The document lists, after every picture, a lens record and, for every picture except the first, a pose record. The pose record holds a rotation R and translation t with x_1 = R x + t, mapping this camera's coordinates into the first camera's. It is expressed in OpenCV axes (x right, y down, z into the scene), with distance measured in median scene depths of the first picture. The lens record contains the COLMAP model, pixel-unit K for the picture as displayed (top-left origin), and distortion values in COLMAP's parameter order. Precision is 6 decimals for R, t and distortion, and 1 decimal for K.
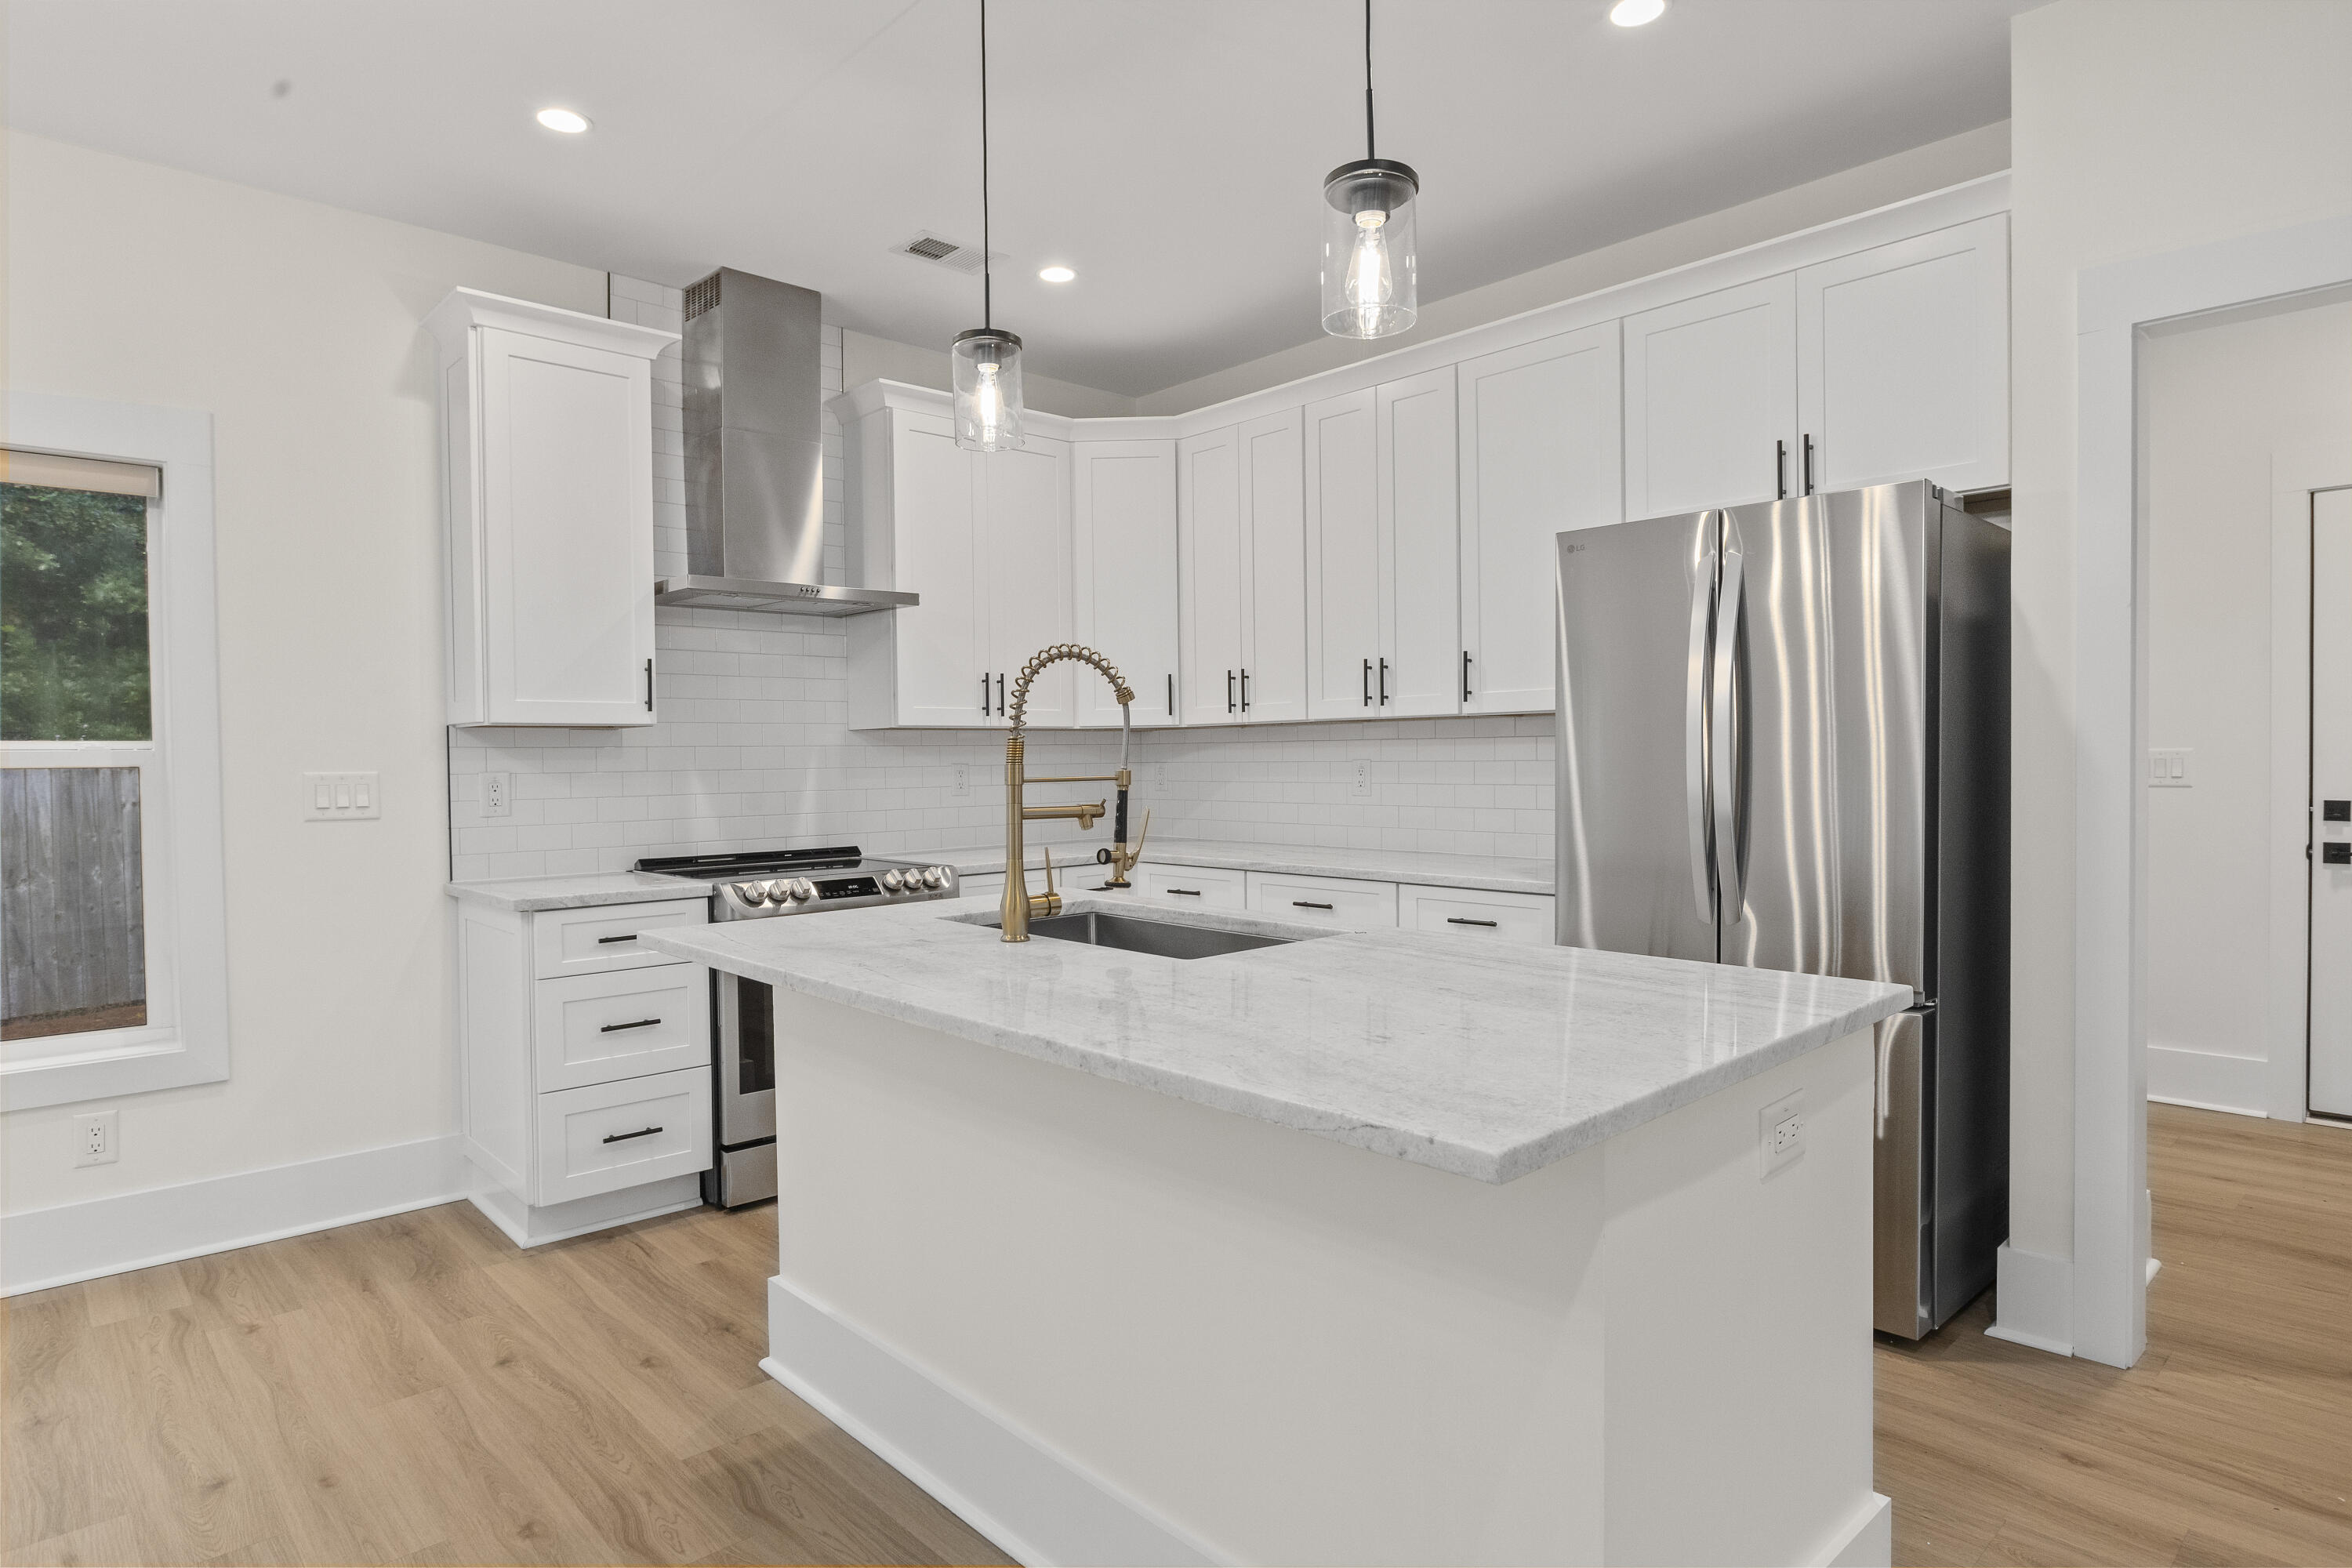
lens RADIAL K [[1293.4, 0, 1172.1], [0, 1293.4, 788.6], [0, 0, 1]] dist [-0.004738, -0.000367]
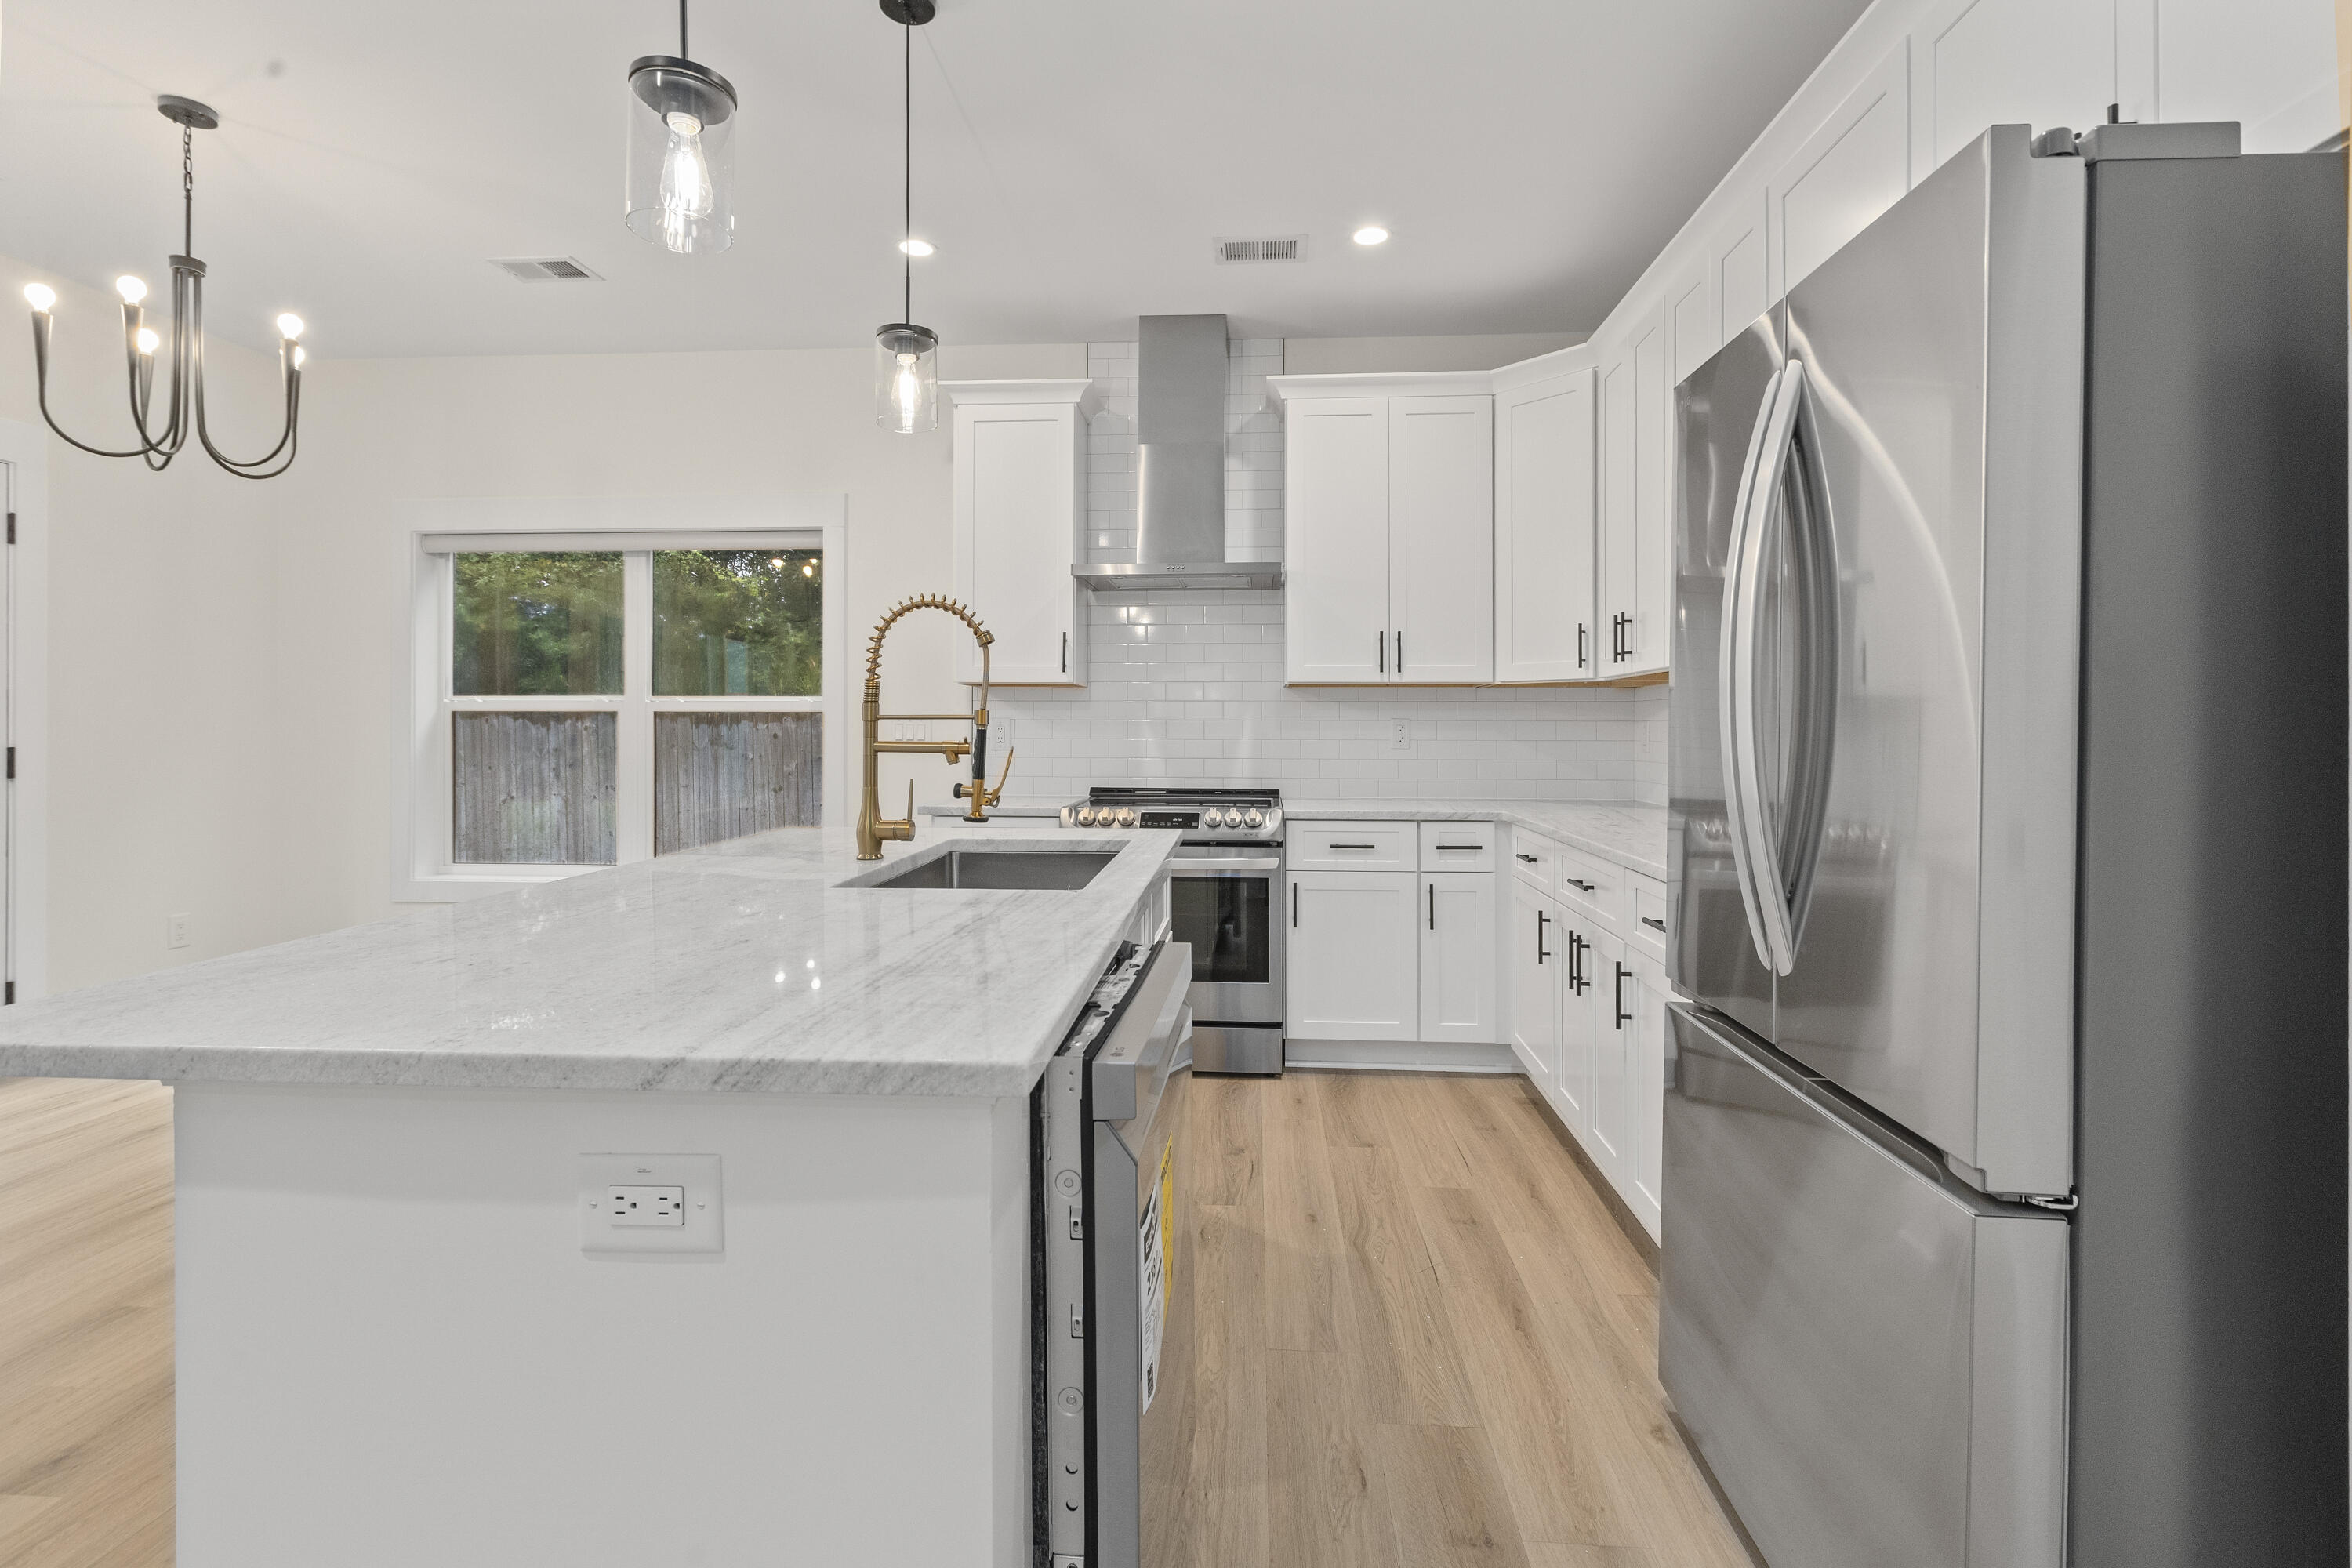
lens RADIAL K [[1075.5, 0, 1176.5], [0, 1075.5, 732.7], [0, 0, 1]] dist [-0.000568, 0.000239]
pose [[0.677702, 0.017383, -0.735131, 0.487196], [-0.030431, 0.999527, -0.004419, 0.002328], [0.734707, 0.025365, 0.677910, 0.360283]]
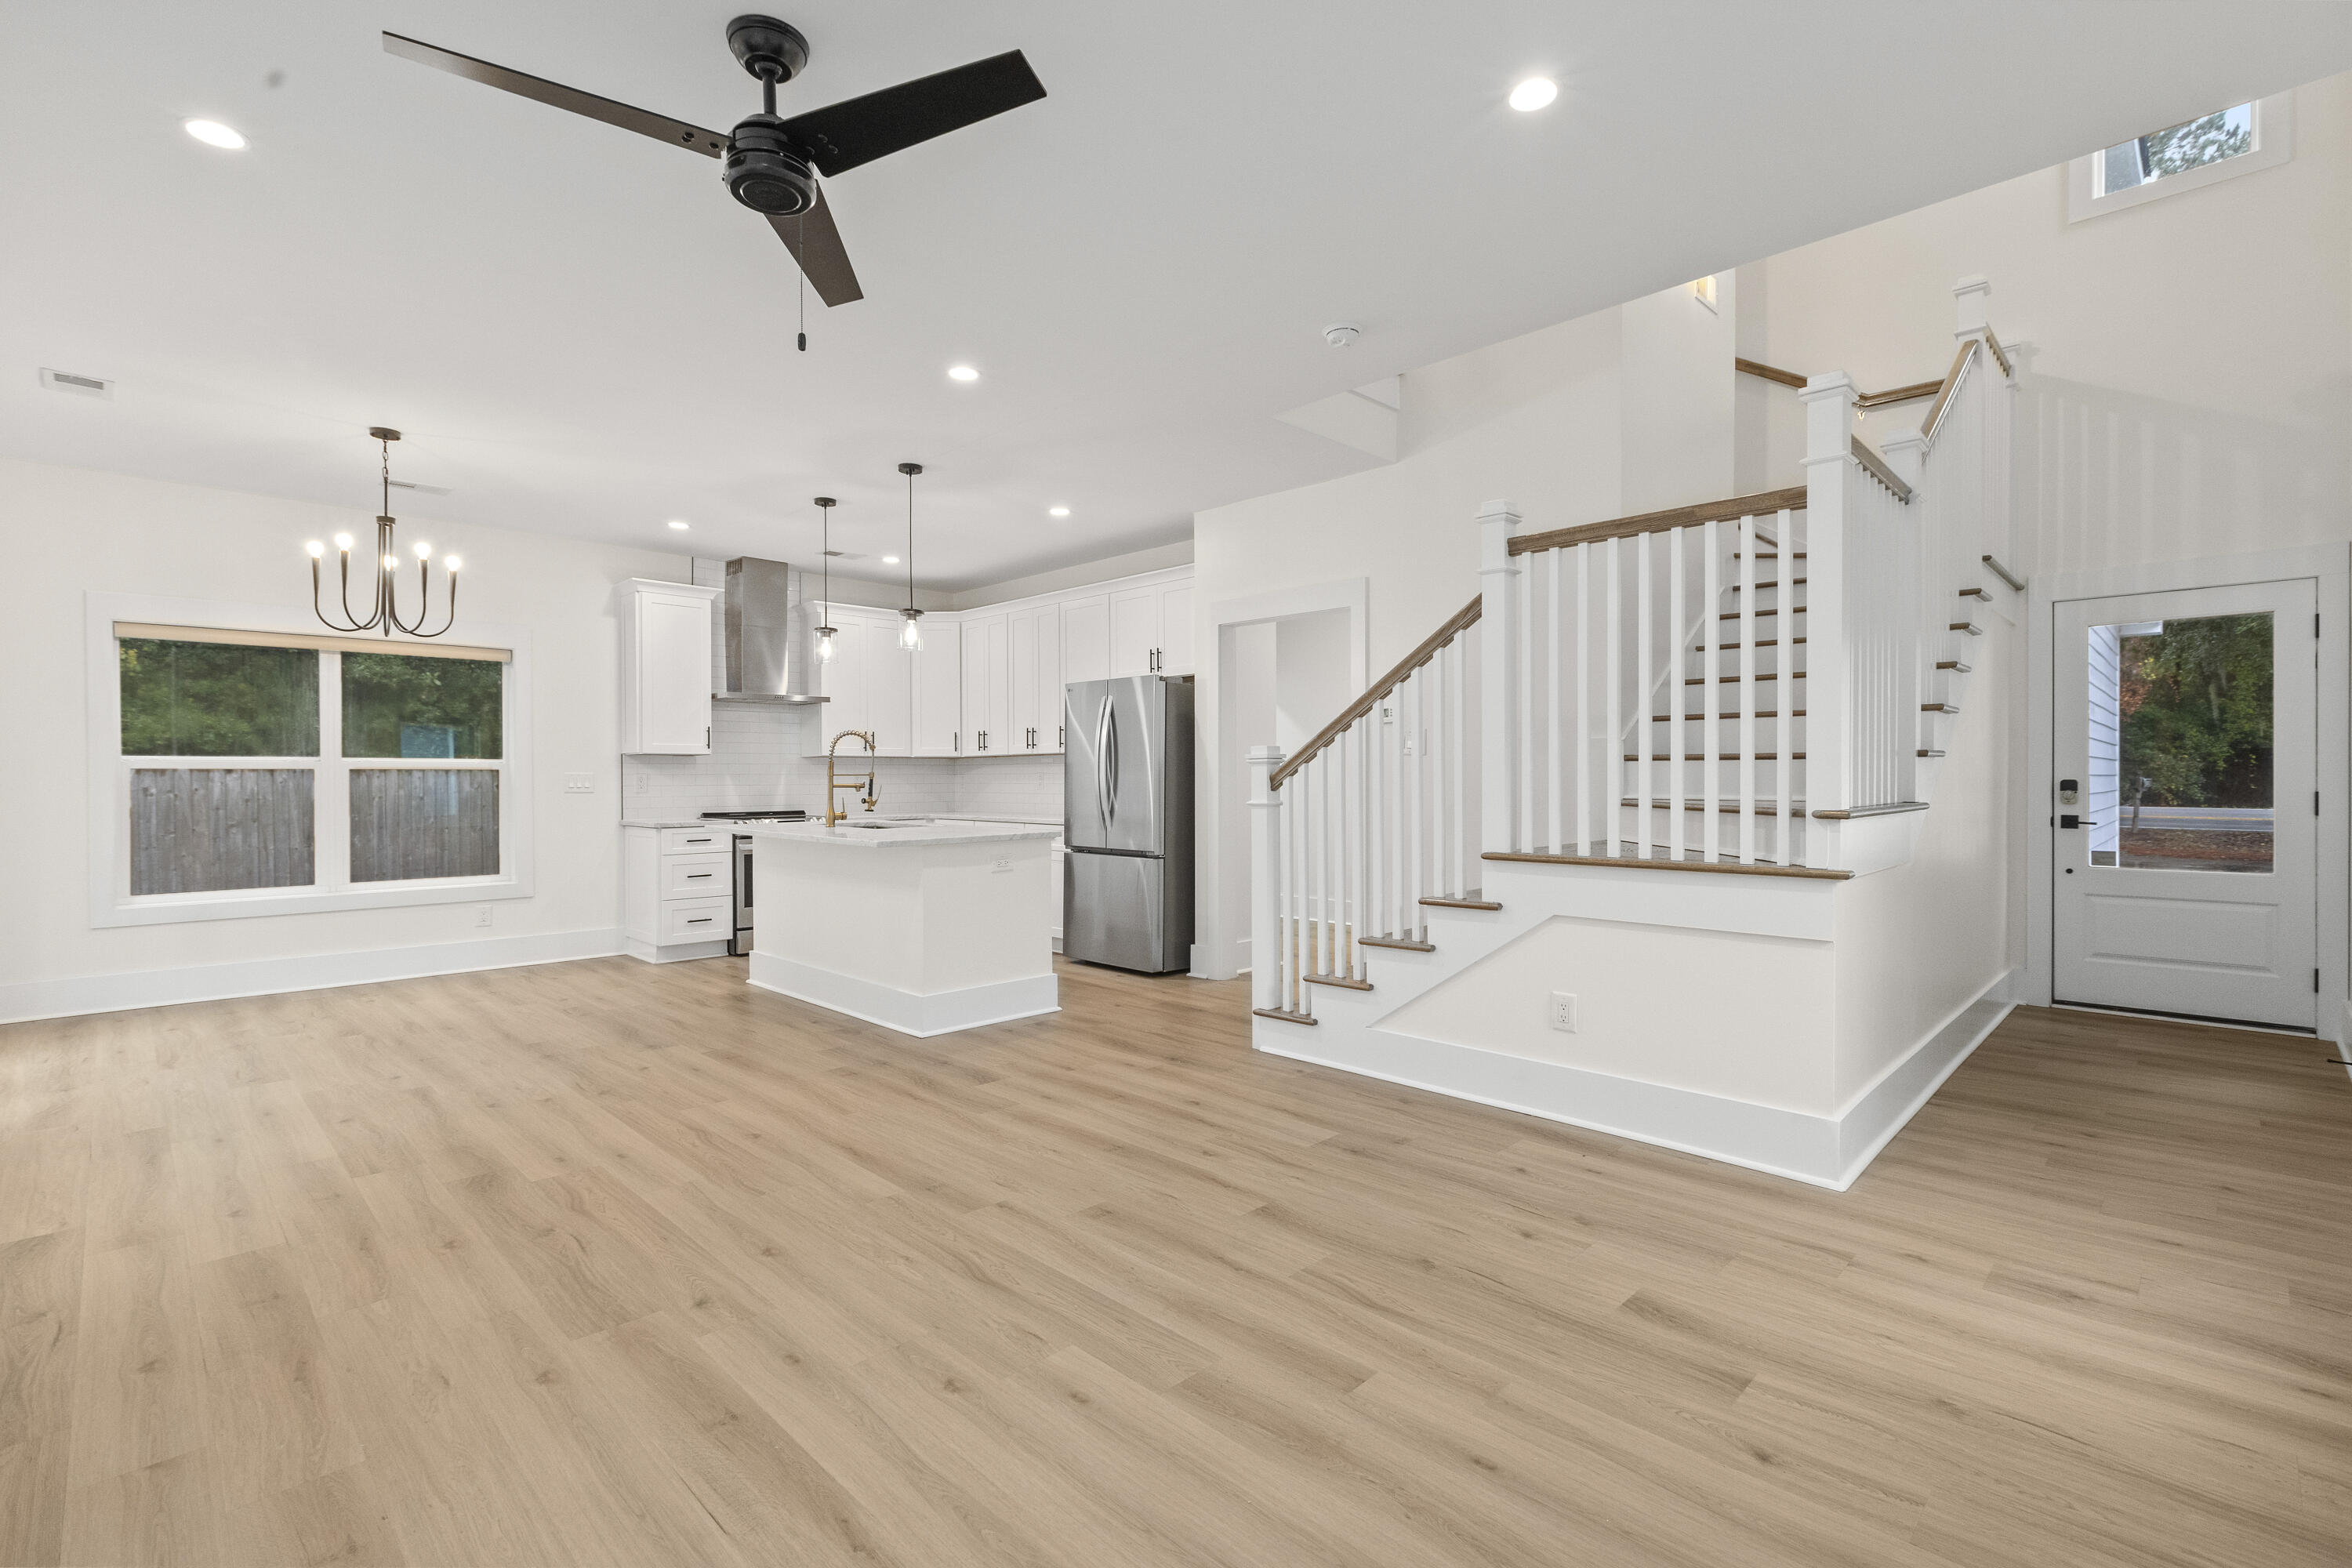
lens RADIAL K [[1047.2, 0, 1169.7], [0, 1047.2, 790.7], [0, 0, 1]] dist [0.000247, -0.000067]
pose [[0.999309, 0.008434, 0.036192, 0.383864], [-0.007941, 0.999874, -0.013736, 0.038307], [-0.036303, 0.013439, 0.999250, -0.980386]]
